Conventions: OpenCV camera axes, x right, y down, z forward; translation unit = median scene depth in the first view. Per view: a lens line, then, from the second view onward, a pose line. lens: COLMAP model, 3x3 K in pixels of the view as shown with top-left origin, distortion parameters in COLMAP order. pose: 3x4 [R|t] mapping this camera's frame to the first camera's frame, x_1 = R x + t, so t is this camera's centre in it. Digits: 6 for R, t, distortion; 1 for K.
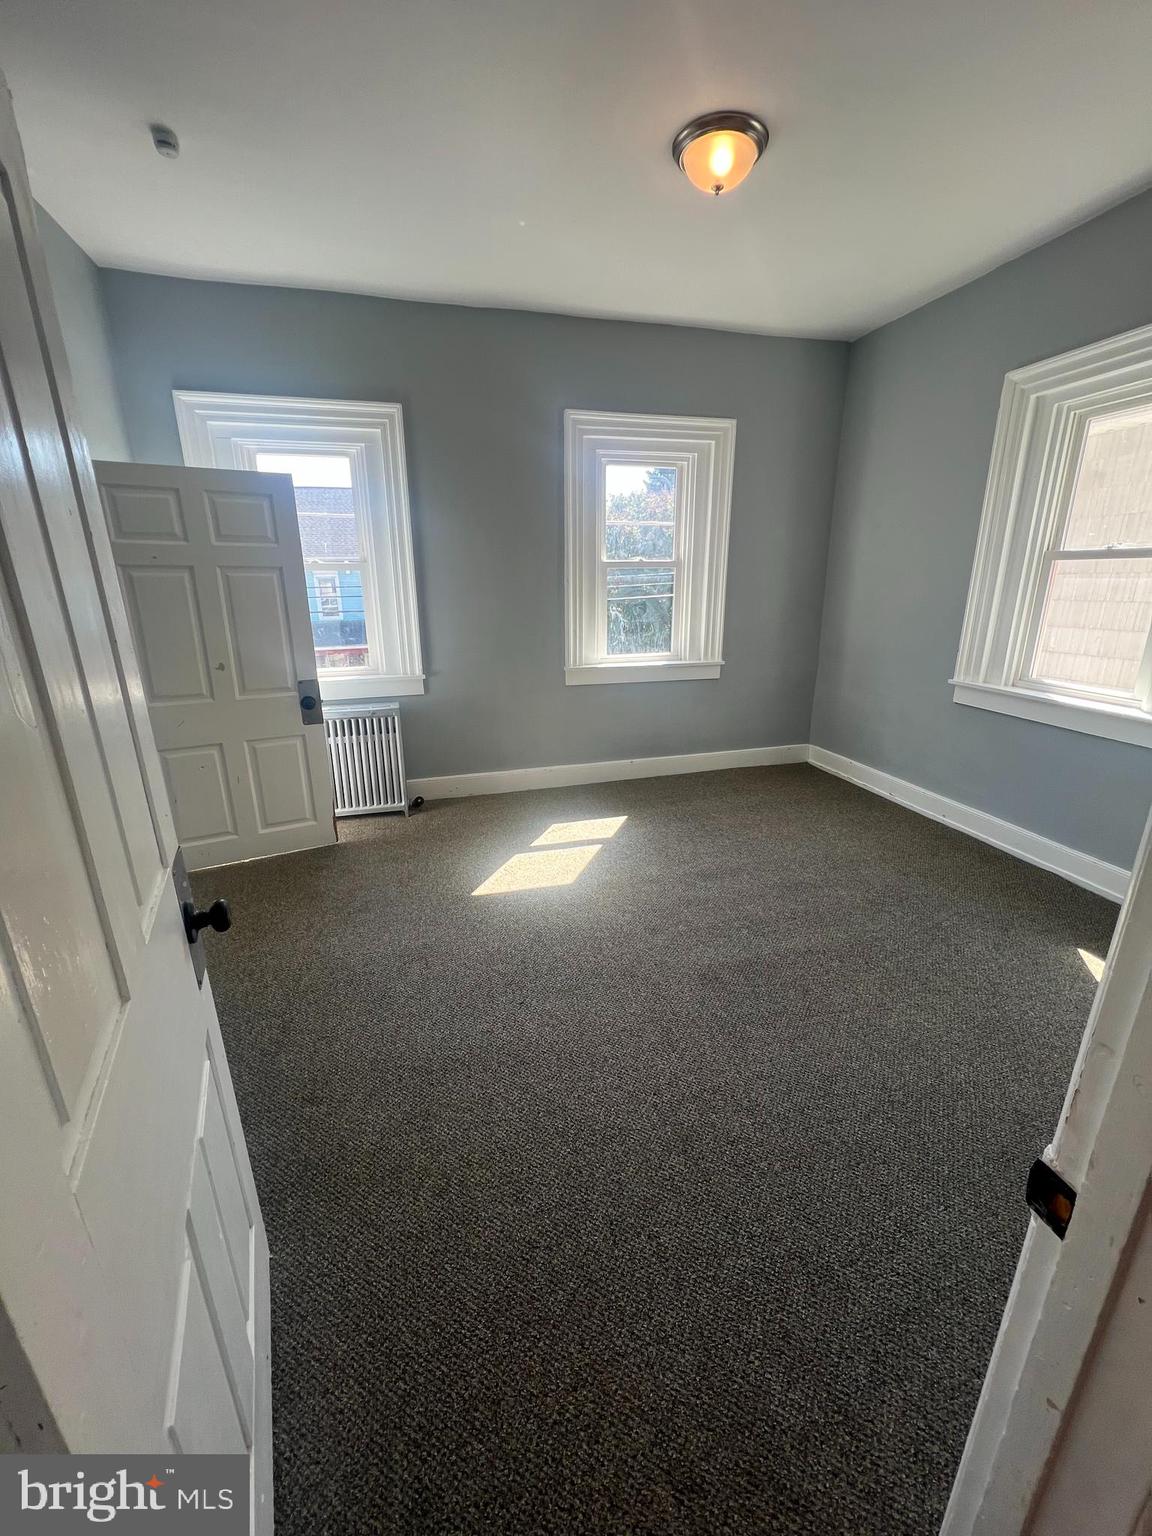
lens RADIAL K [[616.2, 0, 576.0], [0, 616.2, 768.0], [0, 0, 1]] dist [-0.001157, 0.000208]
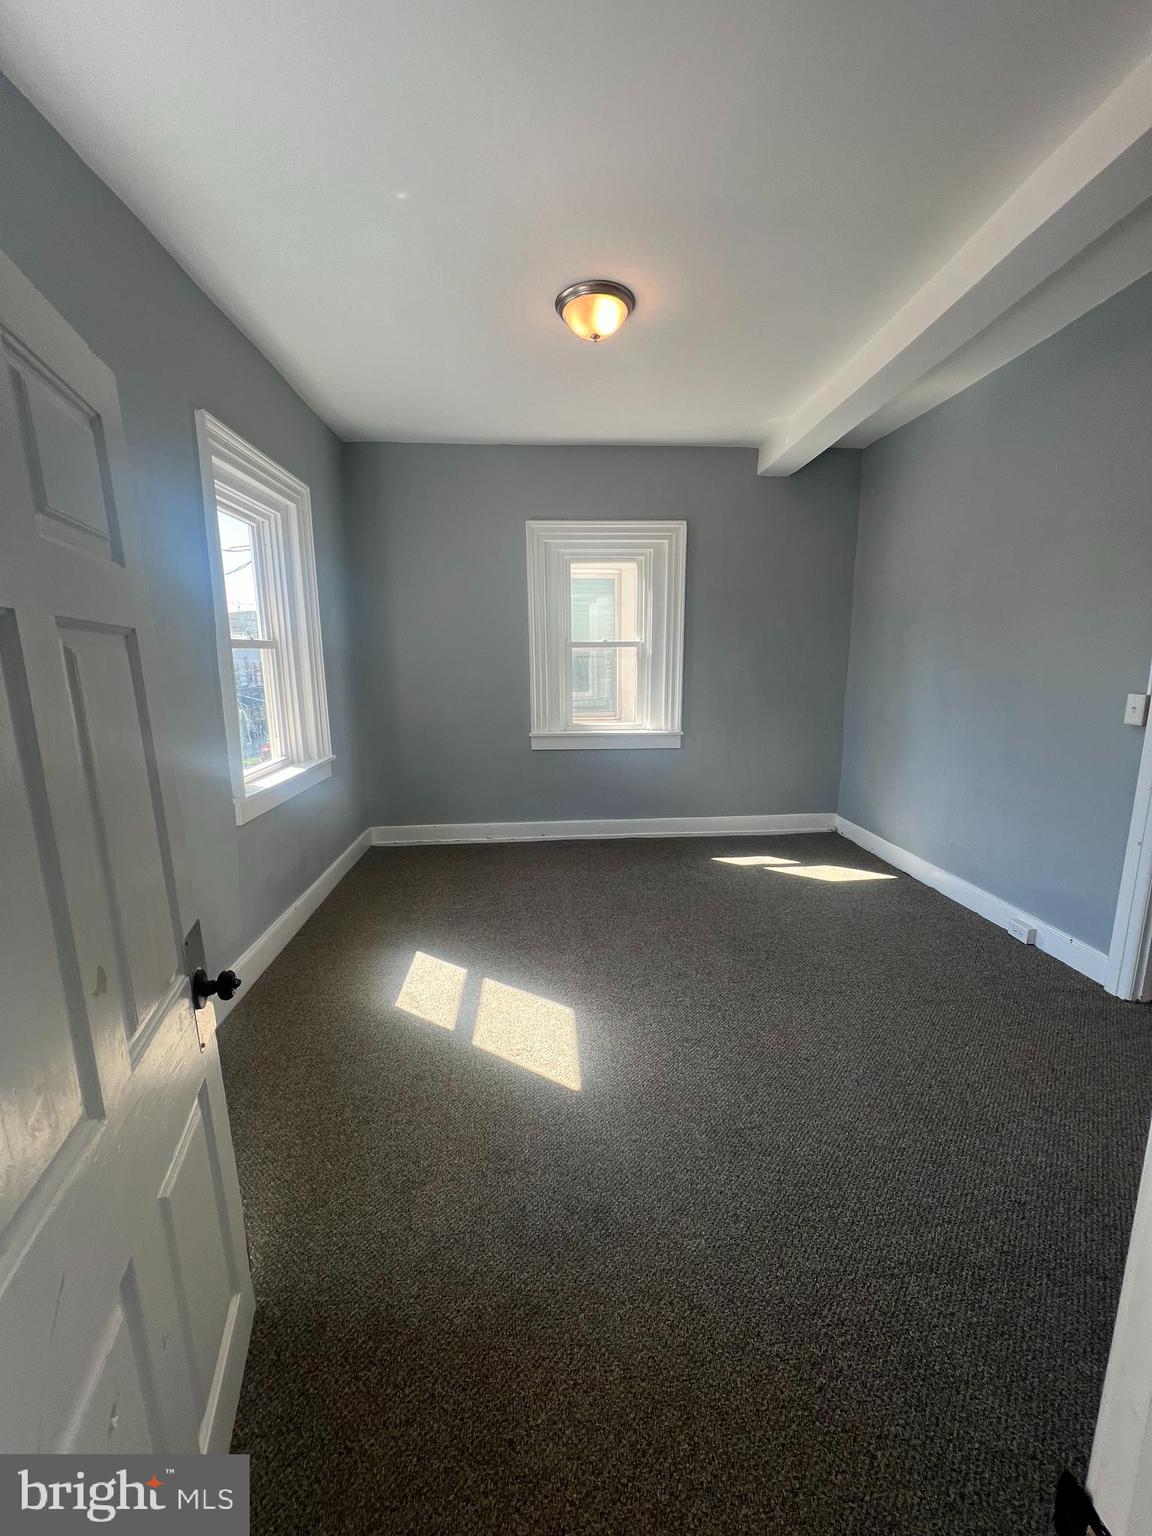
lens RADIAL K [[616.2, 0, 576.0], [0, 616.2, 768.0], [0, 0, 1]] dist [-0.001157, 0.000208]
pose [[0.198439, -0.171687, 0.964959, -0.699402], [0.298994, 0.948212, 0.107221, -0.196758], [-0.933394, 0.267240, 0.239496, 0.645178]]
